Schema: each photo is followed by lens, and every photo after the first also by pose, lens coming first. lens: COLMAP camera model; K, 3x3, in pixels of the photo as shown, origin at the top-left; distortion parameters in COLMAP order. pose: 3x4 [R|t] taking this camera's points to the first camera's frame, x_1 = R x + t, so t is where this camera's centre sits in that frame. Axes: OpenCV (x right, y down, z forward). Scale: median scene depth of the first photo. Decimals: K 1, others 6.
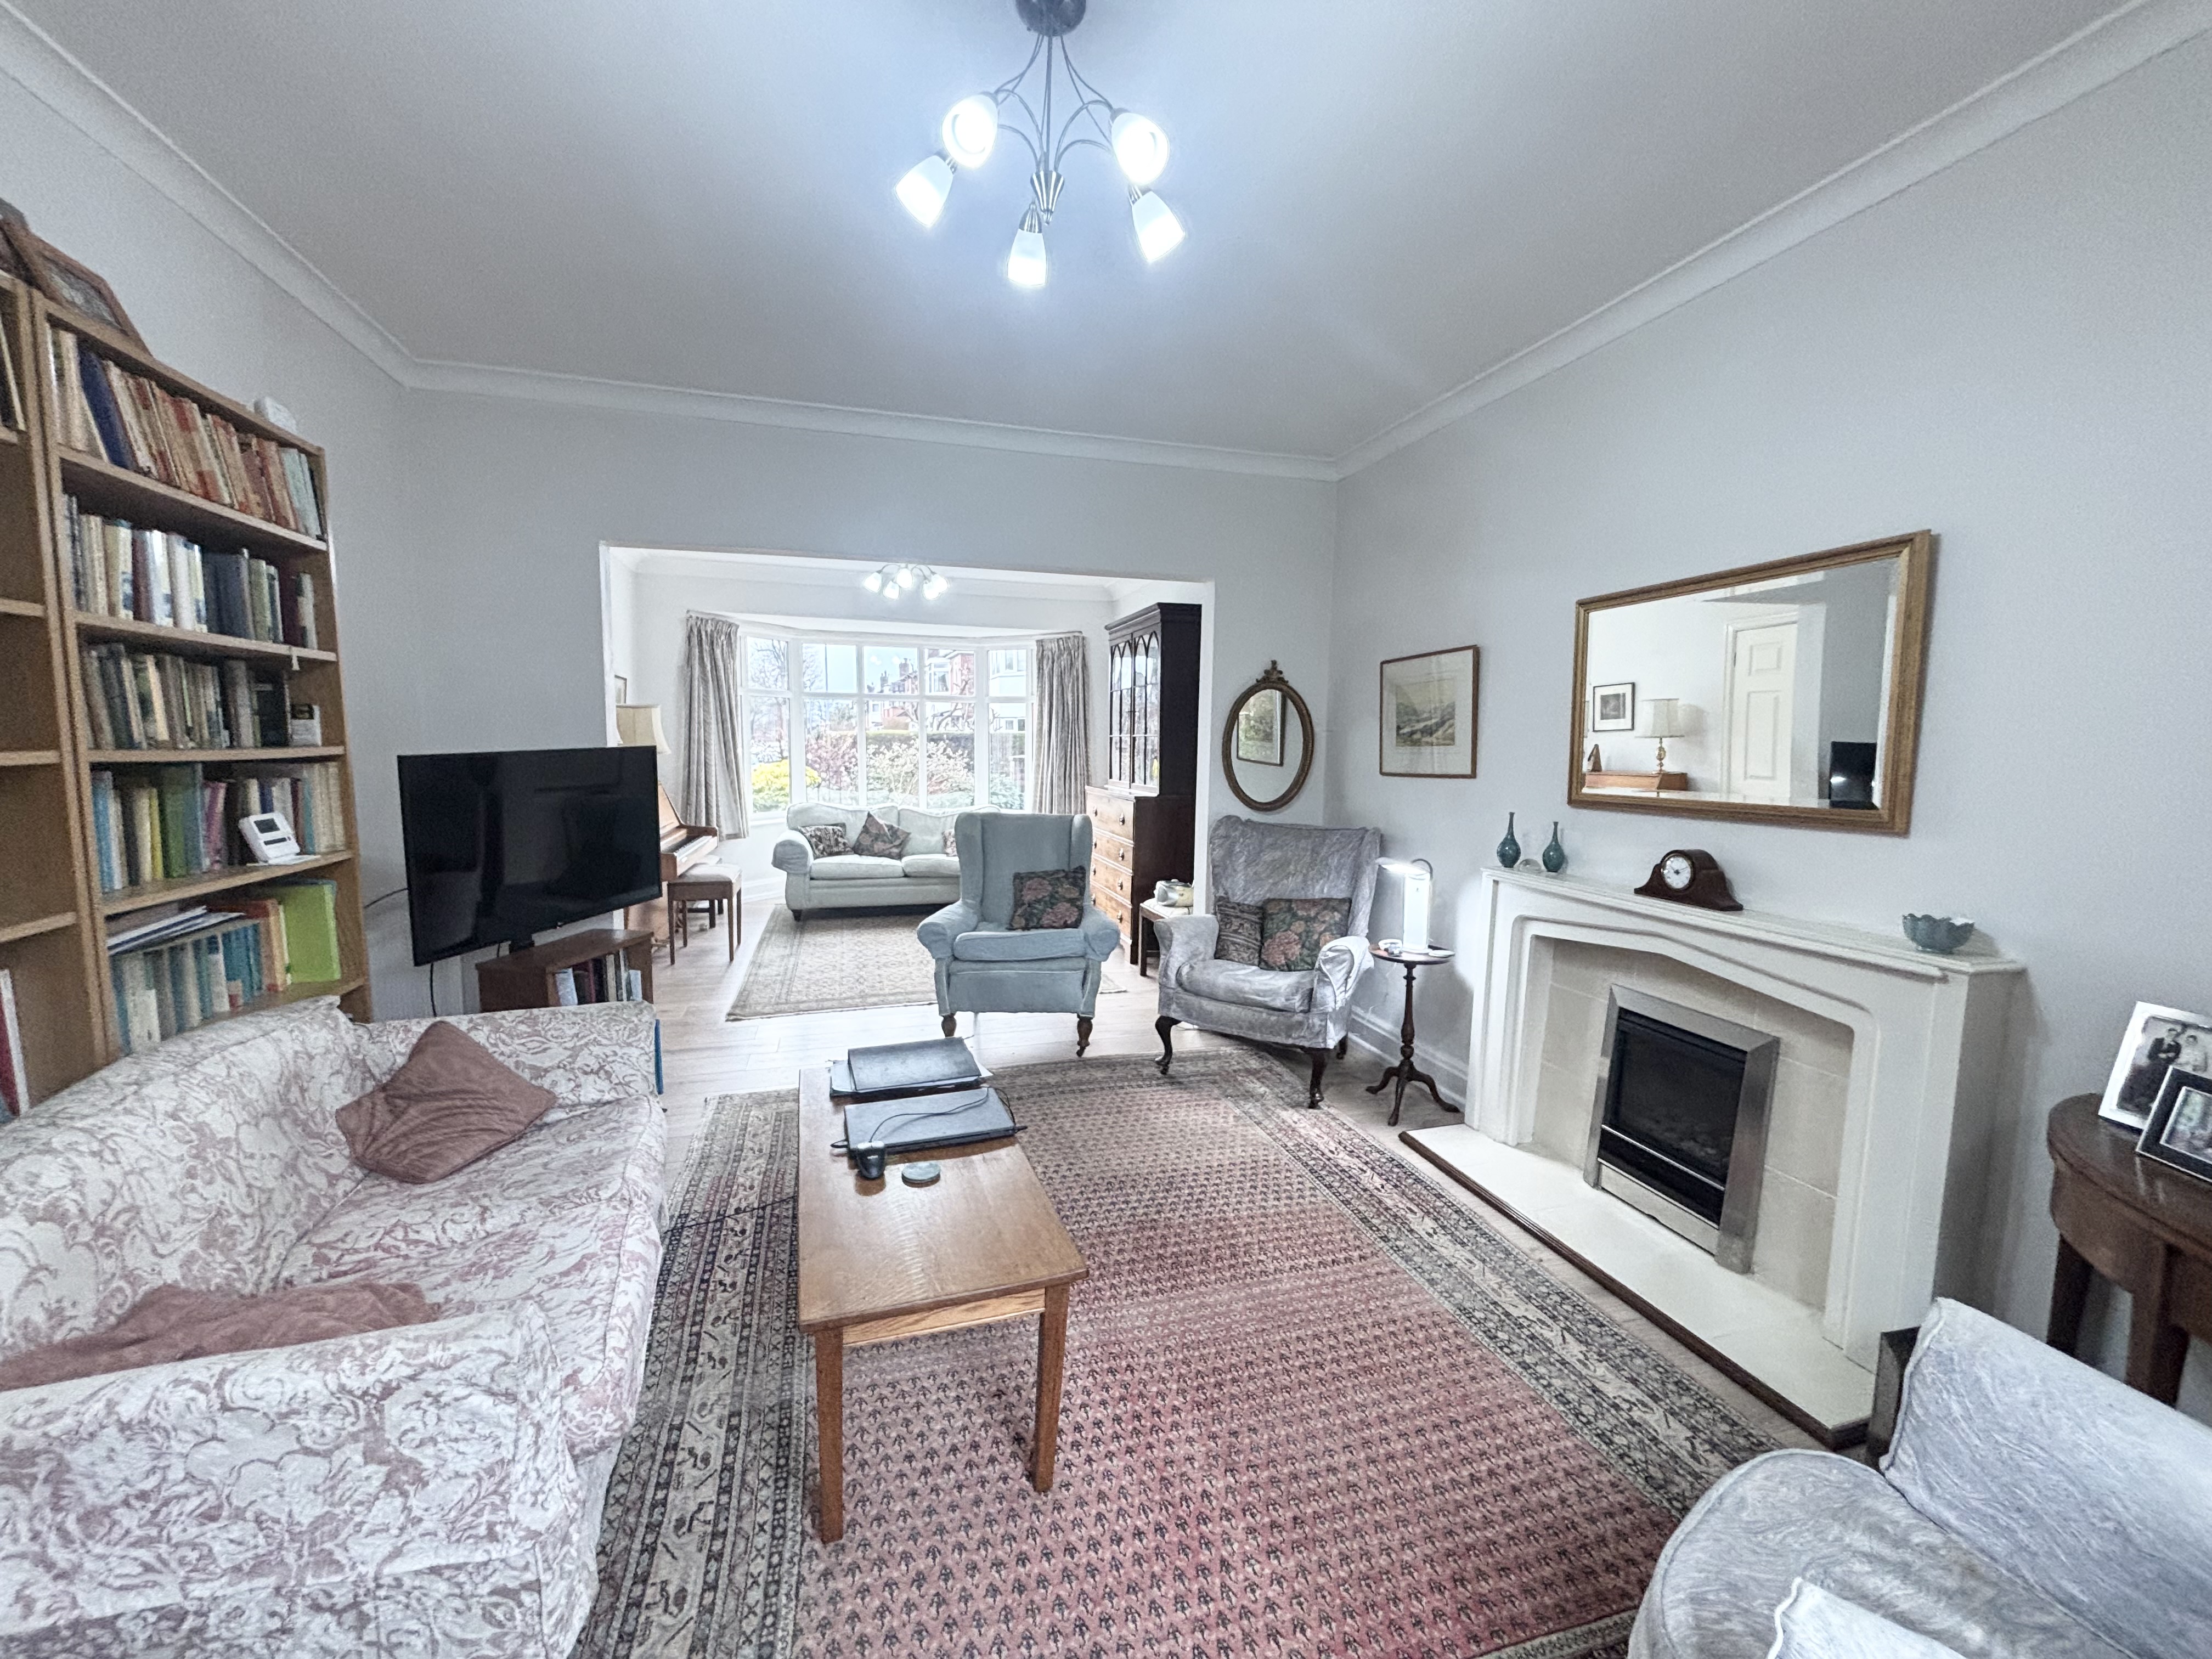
lens RADIAL K [[882.6, 0, 1105.6], [0, 882.6, 826.8], [0, 0, 1]] dist [-0.005534, -0.003003]
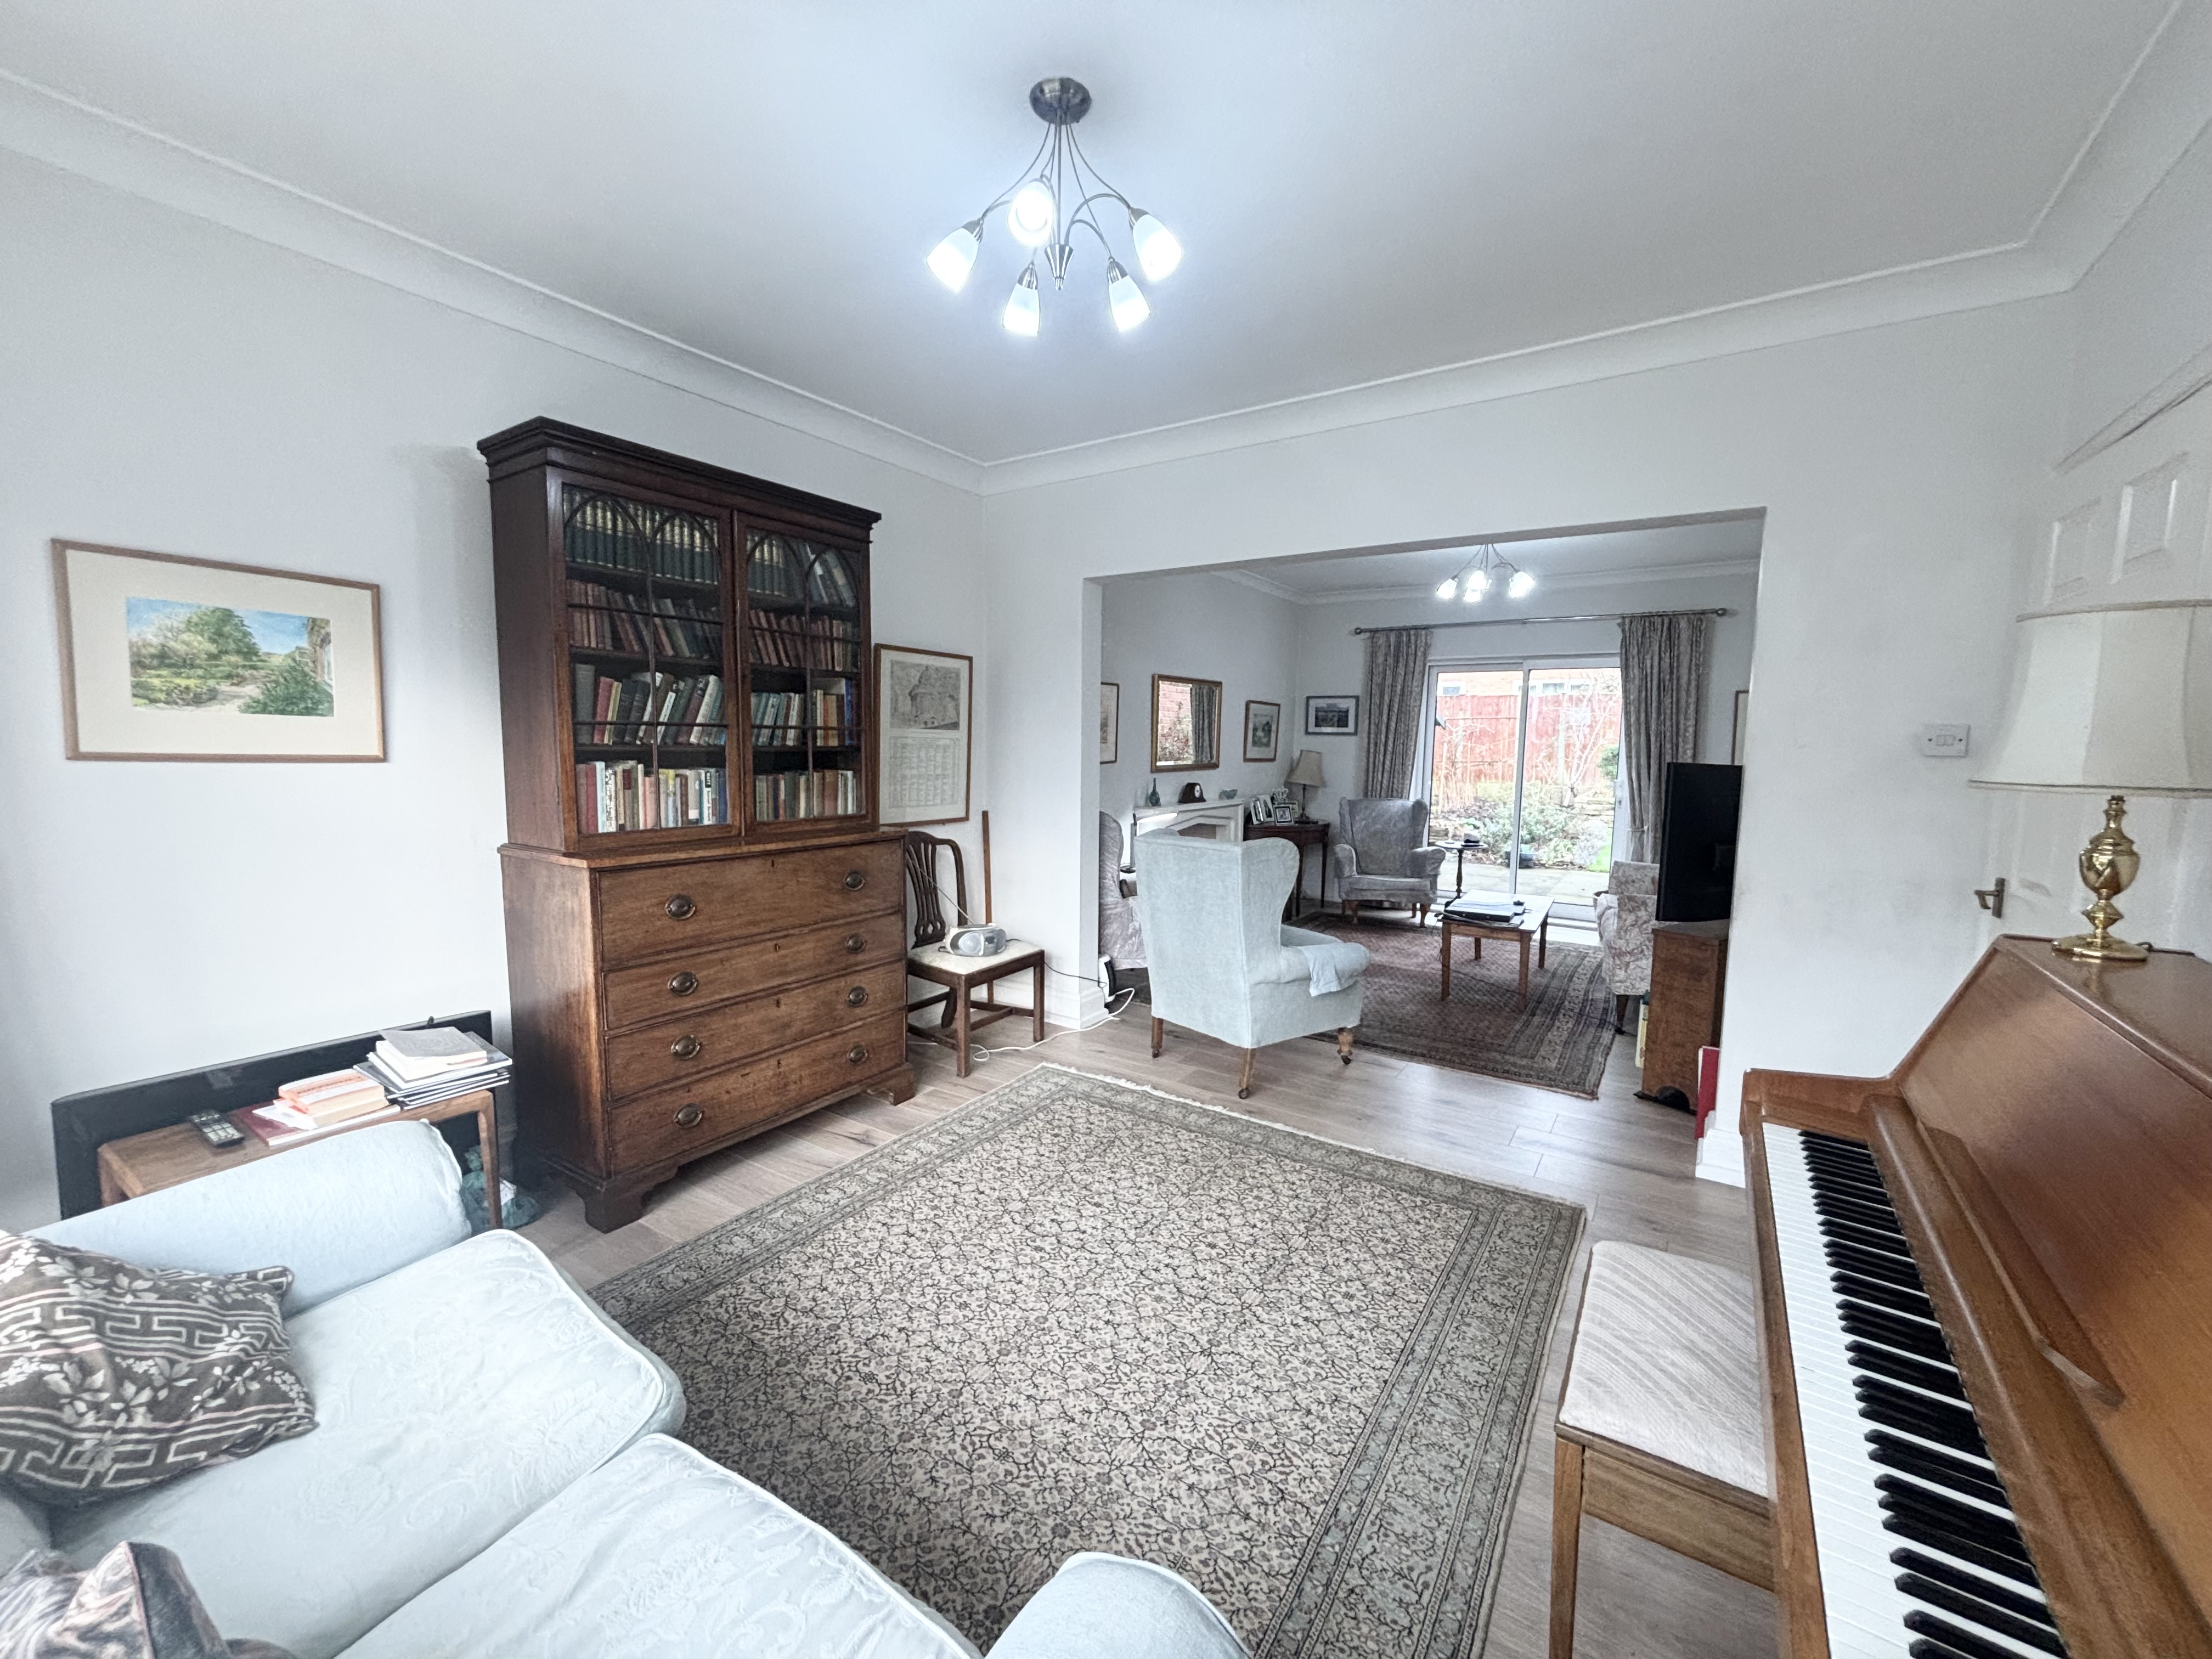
lens RADIAL K [[882.6, 0, 1093.9], [0, 882.6, 830.9], [0, 0, 1]] dist [-0.005534, -0.003003]
pose [[-0.634033, -0.098898, 0.766956, -0.793374], [0.052118, 0.984068, 0.169980, -0.197663], [-0.771548, 0.147745, -0.618777, 1.933634]]
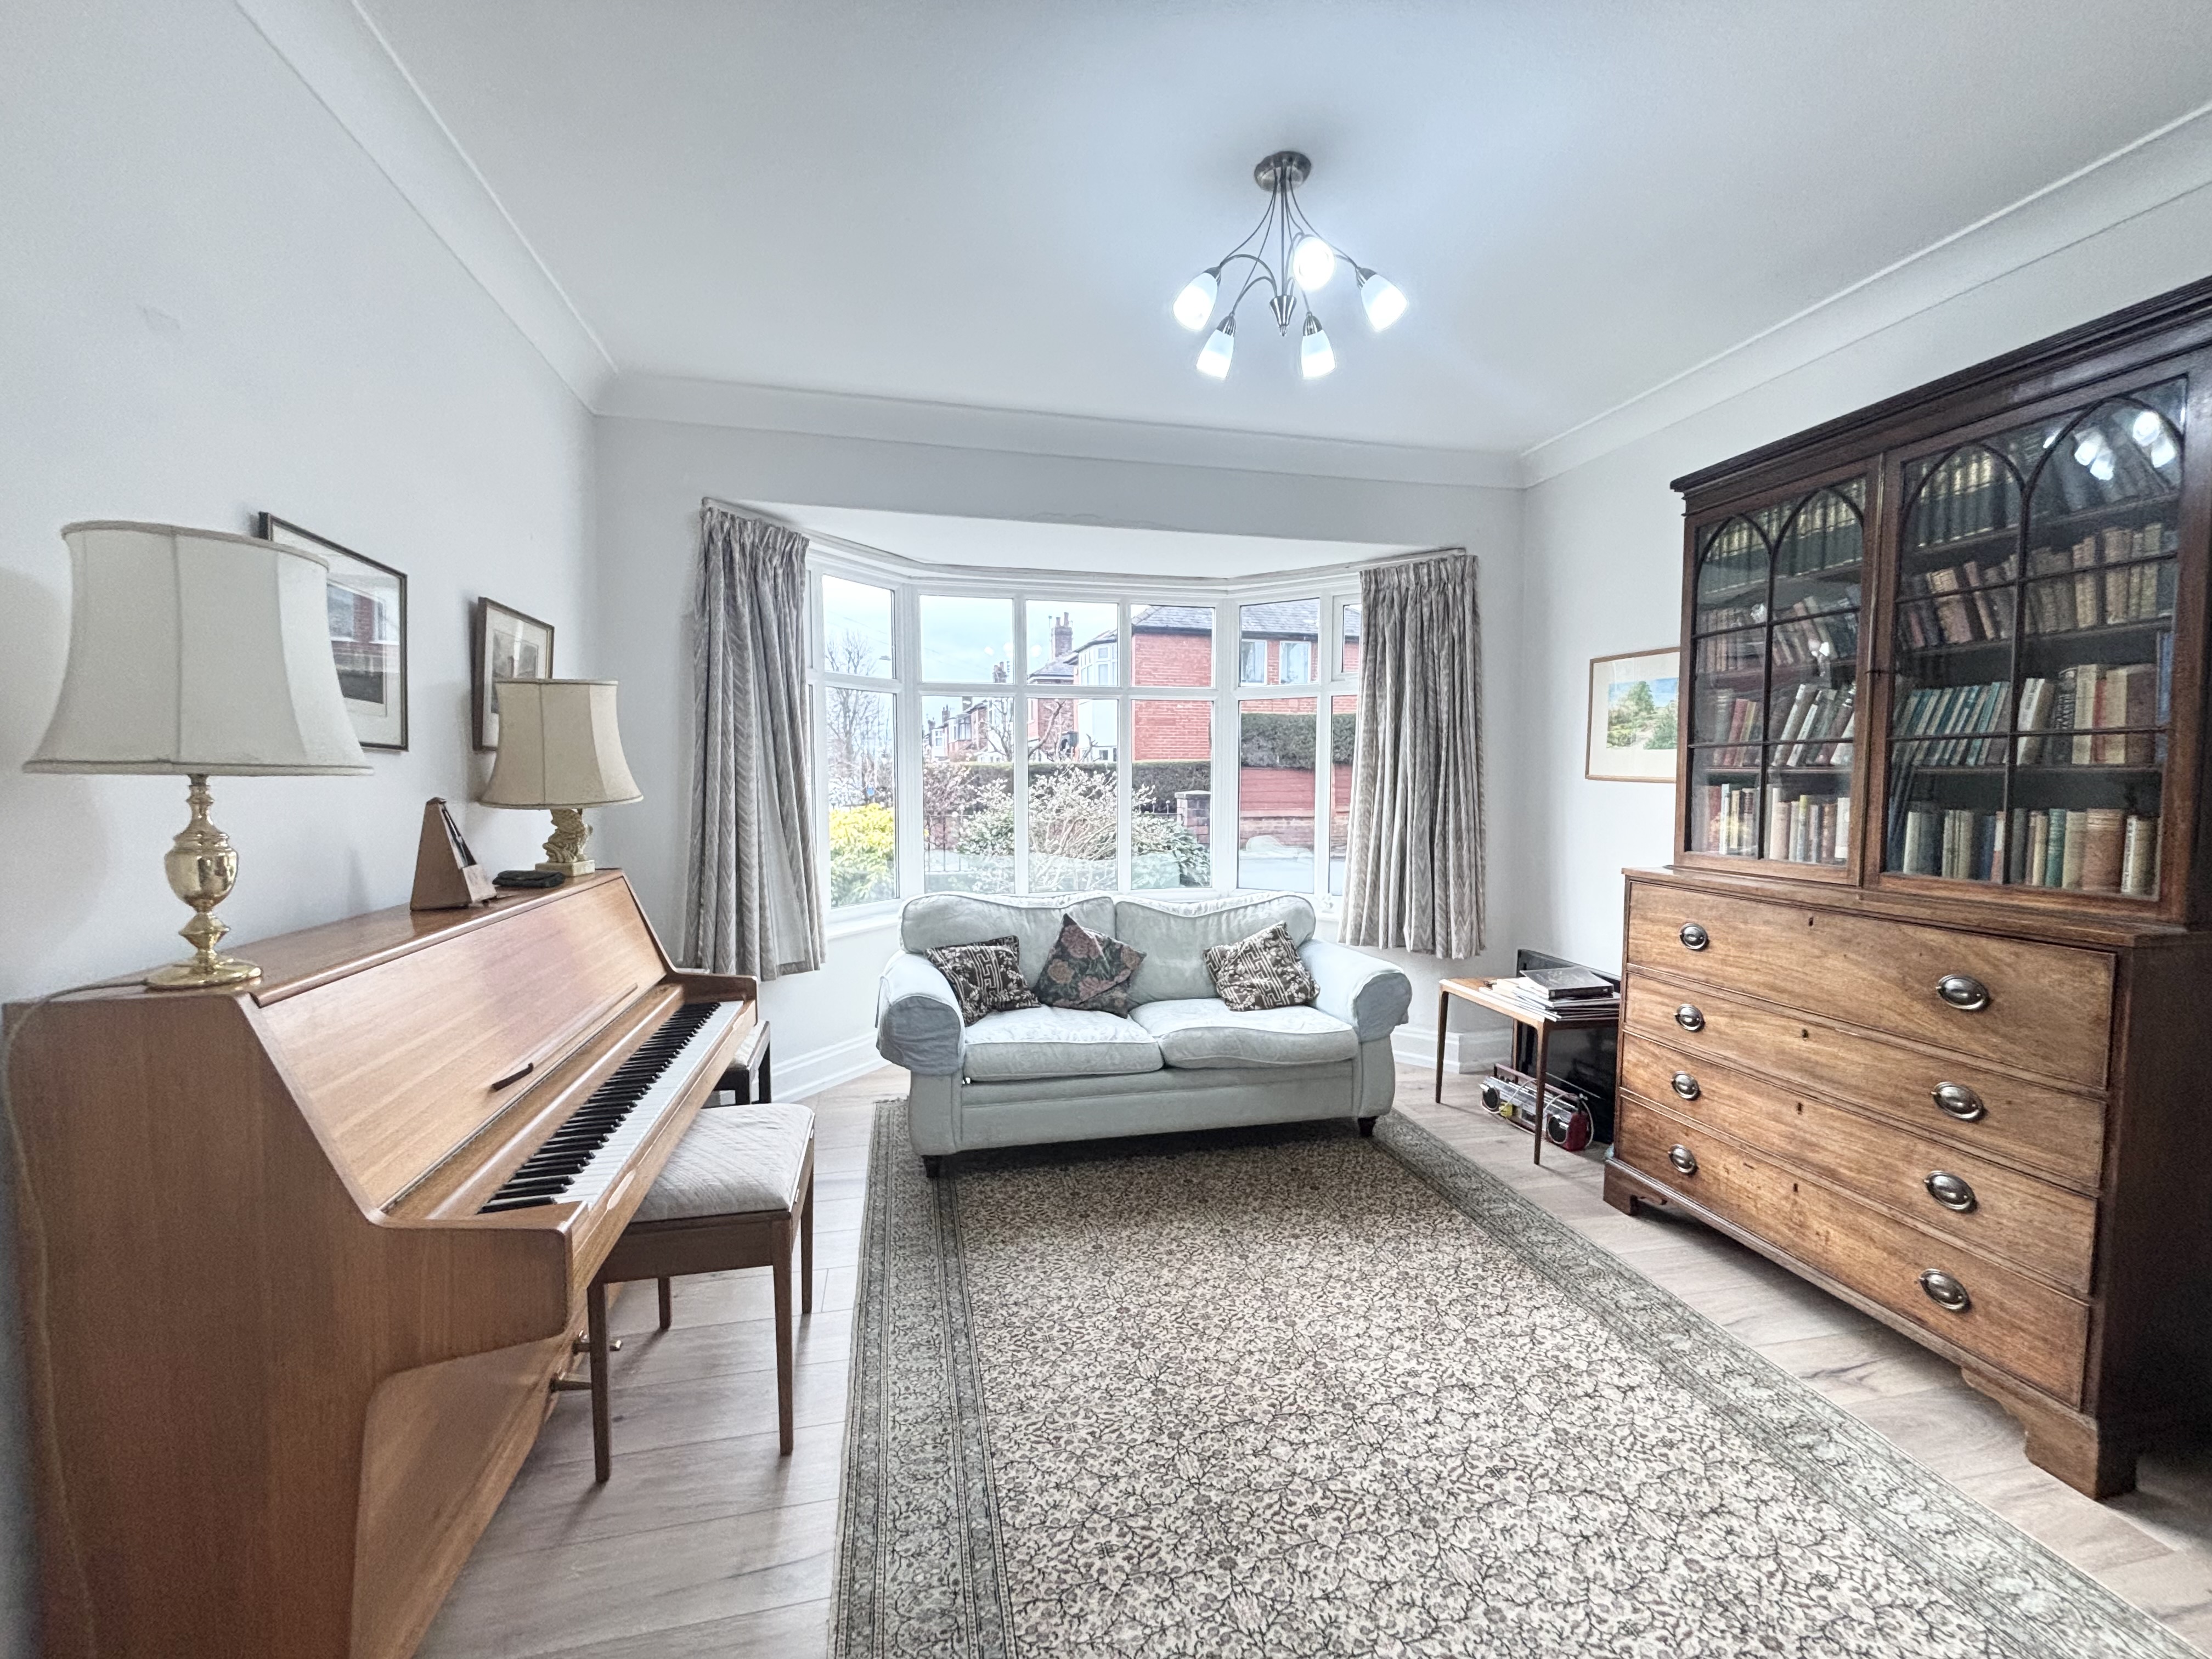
lens RADIAL K [[882.6, 0, 1105.1], [0, 882.6, 824.7], [0, 0, 1]] dist [-0.005534, -0.003003]
pose [[0.997923, -0.006774, -0.064066, -0.488052], [0.004269, 0.999224, -0.039161, -0.106850], [0.064281, 0.038806, 0.997177, 1.163644]]
